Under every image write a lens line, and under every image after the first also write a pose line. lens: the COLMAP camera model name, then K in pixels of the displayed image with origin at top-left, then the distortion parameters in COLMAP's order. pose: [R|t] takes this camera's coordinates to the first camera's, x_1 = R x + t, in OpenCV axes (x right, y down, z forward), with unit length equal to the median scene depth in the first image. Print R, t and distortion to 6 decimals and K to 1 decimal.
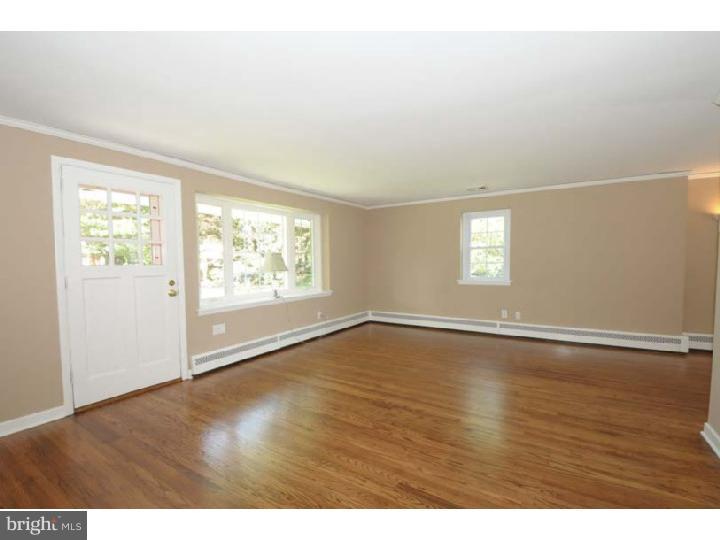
lens RADIAL K [[337.7, 0, 357.5], [0, 337.7, 273.4], [0, 0, 1]] dist [0.003616, -0.014930]
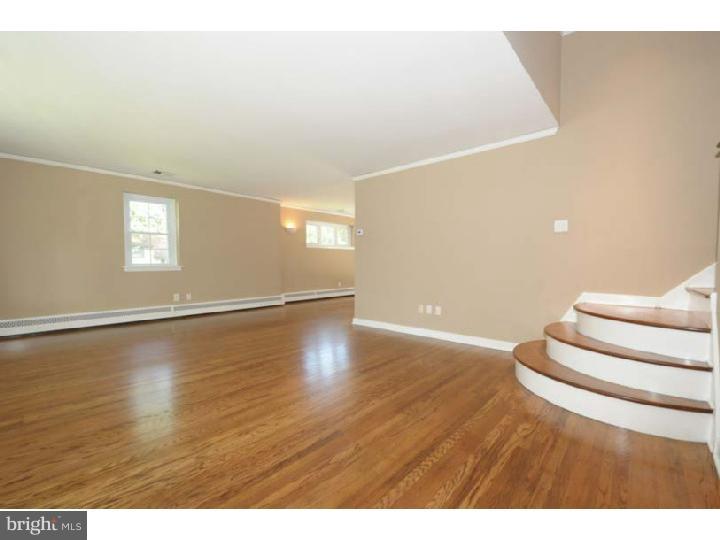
lens RADIAL K [[337.7, 0, 357.5], [0, 337.7, 273.4], [0, 0, 1]] dist [0.003616, -0.014930]
pose [[0.106341, -0.009814, 0.994281, -0.769733], [0.034490, 0.999386, 0.006176, 0.079444], [-0.993731, 0.033636, 0.106614, 0.437559]]
